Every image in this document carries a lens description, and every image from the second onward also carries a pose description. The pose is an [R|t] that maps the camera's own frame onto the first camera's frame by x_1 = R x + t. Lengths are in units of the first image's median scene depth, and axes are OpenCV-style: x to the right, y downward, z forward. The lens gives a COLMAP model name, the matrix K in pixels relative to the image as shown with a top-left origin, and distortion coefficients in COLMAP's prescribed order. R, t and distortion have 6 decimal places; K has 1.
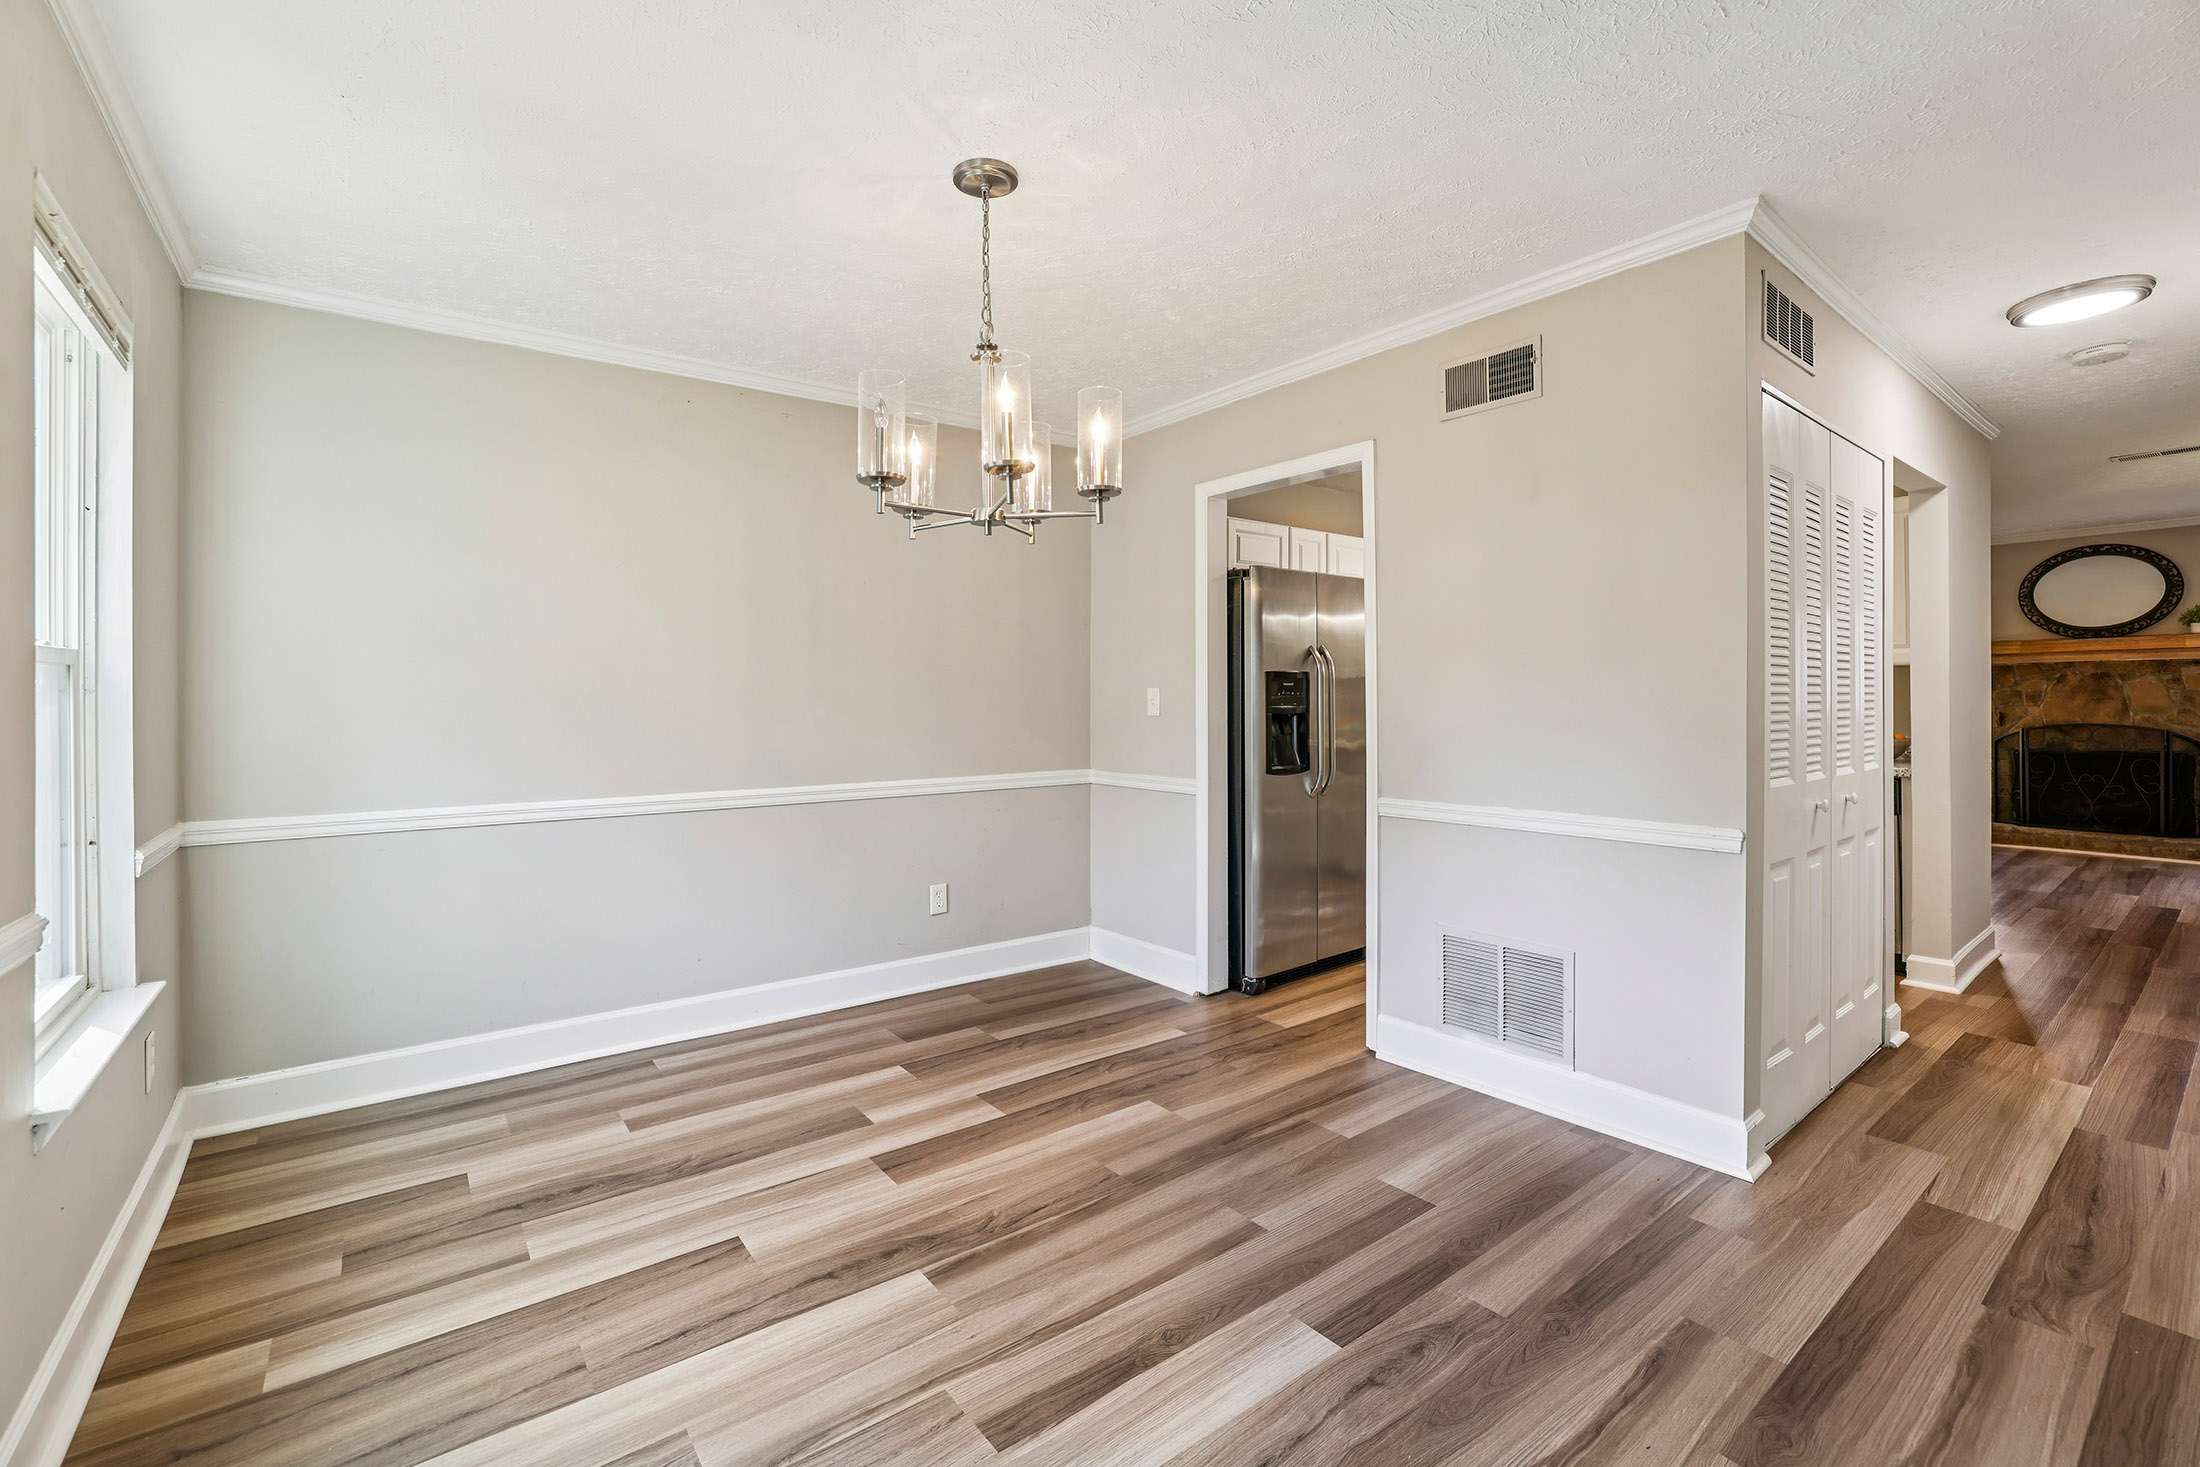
lens RADIAL K [[952.9, 0, 1085.4], [0, 952.9, 682.7], [0, 0, 1]] dist [-0.033002, 0.008856]
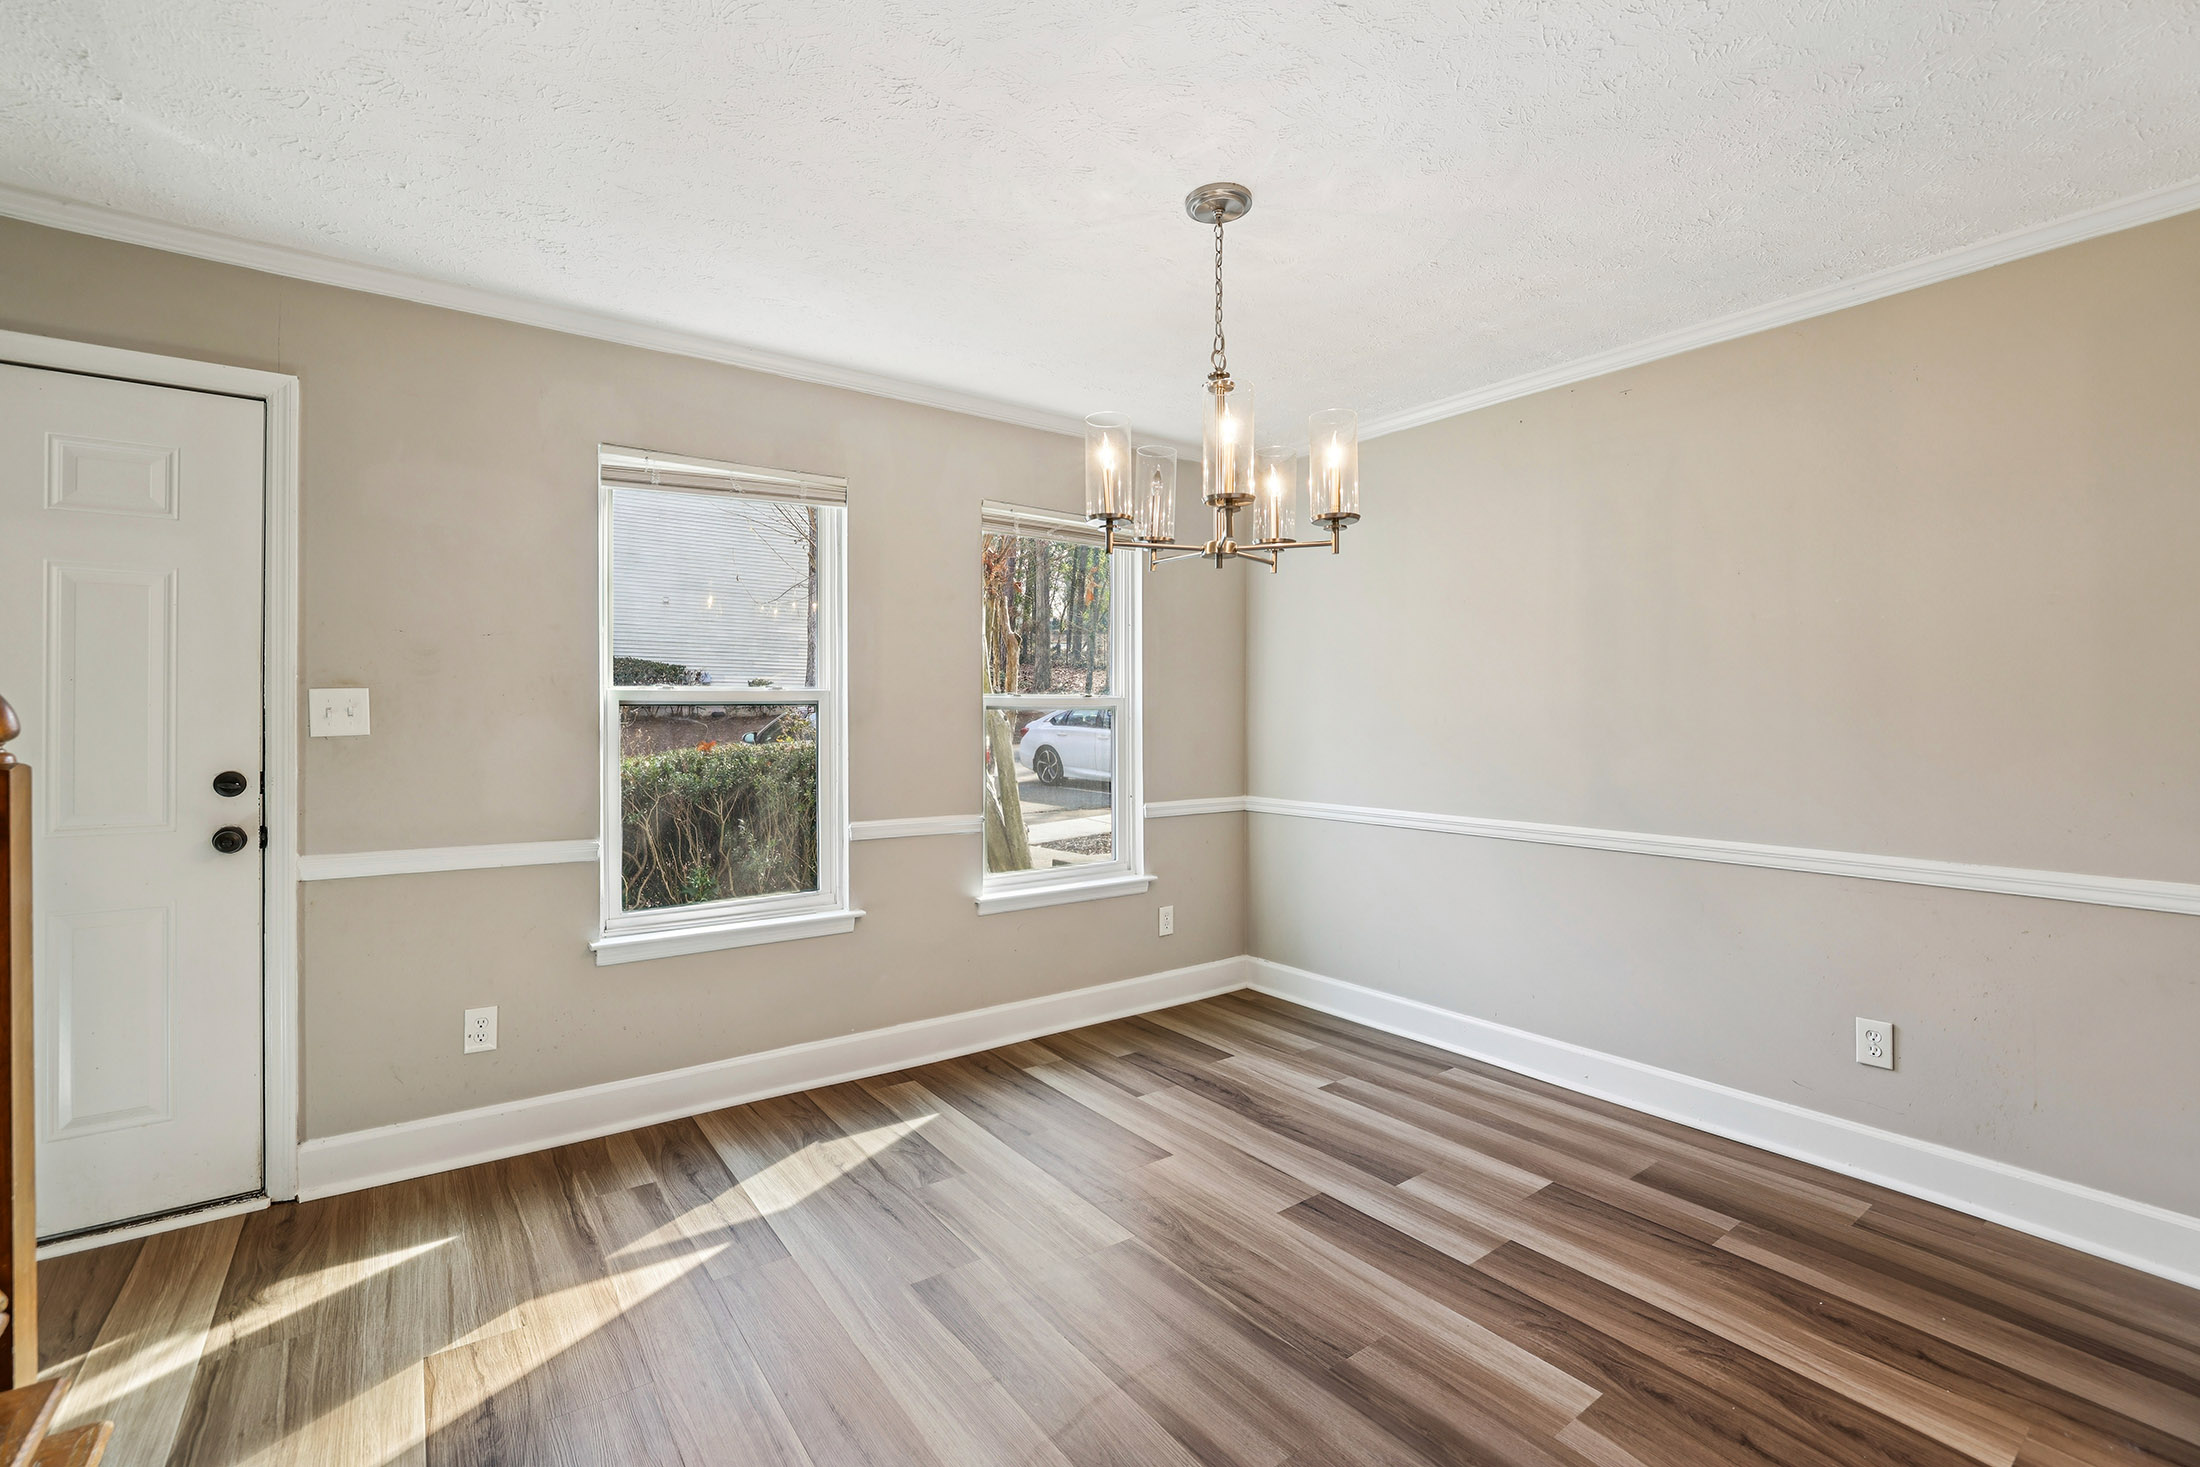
lens RADIAL K [[952.9, 0, 1085.4], [0, 952.9, 682.7], [0, 0, 1]] dist [-0.033002, 0.008856]
pose [[-0.015128, -0.028489, -0.999480, 0.737644], [0.017292, 0.999437, -0.028749, -0.008586], [0.999736, -0.017718, -0.014627, 0.729908]]
